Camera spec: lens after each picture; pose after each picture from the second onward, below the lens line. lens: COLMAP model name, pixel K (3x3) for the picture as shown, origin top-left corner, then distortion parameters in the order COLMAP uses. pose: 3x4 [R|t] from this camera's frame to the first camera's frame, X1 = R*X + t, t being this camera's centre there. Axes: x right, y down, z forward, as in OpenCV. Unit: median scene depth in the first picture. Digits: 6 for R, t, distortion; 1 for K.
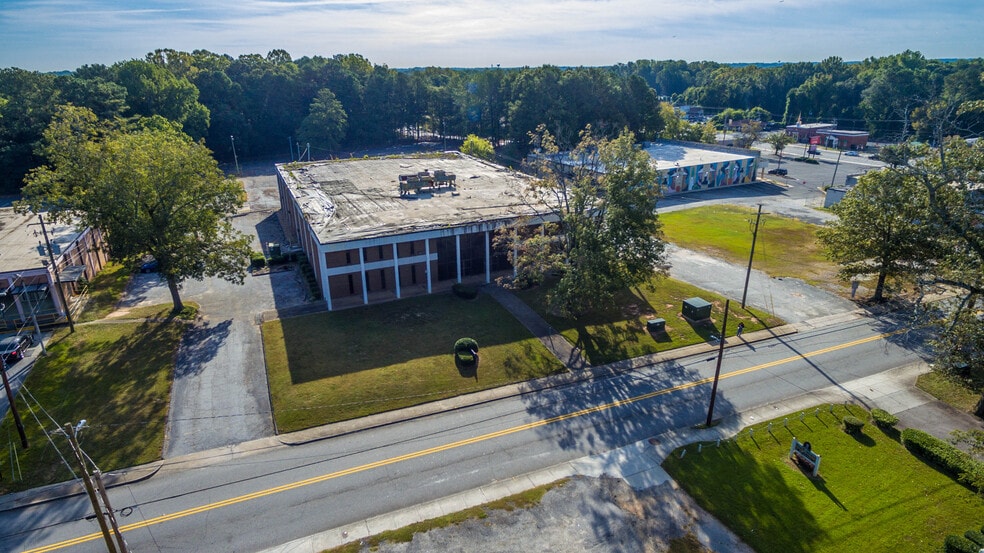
lens RADIAL K [[544.7, 0, 492.0], [0, 544.7, 276.5], [0, 0, 1]] dist [0.002436, 0.000063]
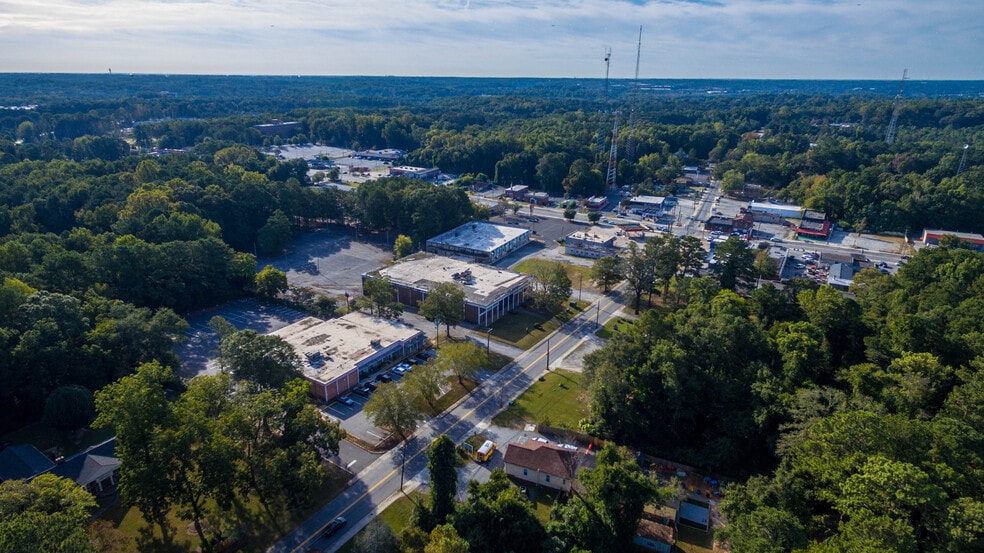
lens RADIAL K [[544.7, 0, 492.0], [0, 544.7, 276.5], [0, 0, 1]] dist [0.002436, 0.000063]
pose [[0.830118, -0.166869, 0.532033, -1.840175], [0.174482, 0.983988, 0.036381, -0.322342], [-0.529585, 0.062630, 0.845941, -1.668103]]
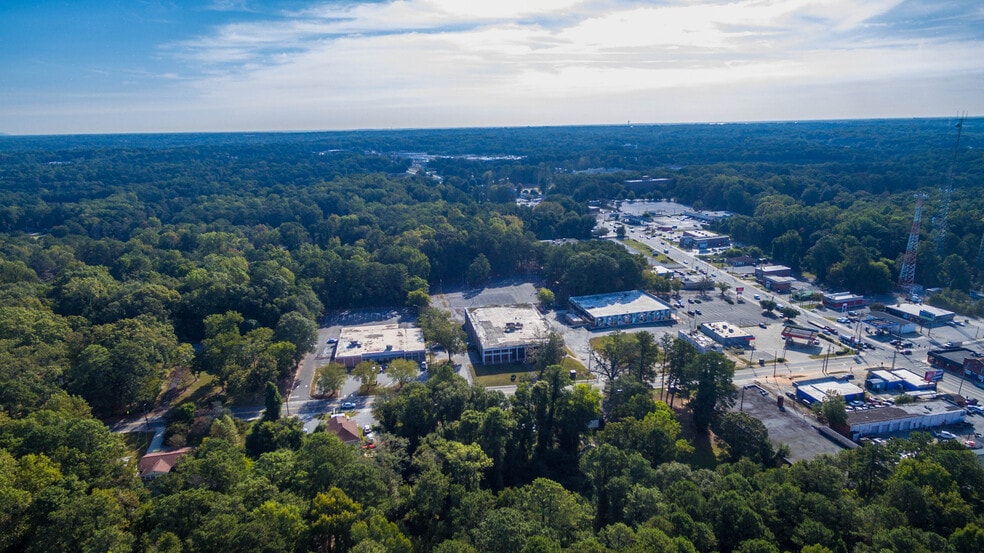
lens RADIAL K [[544.7, 0, 492.0], [0, 544.7, 276.5], [0, 0, 1]] dist [0.002436, 0.000063]
pose [[0.972753, 0.056949, -0.224740, 0.614277], [-0.076873, 0.993752, -0.080917, -0.258217], [0.218727, 0.095989, 0.971053, -2.899807]]
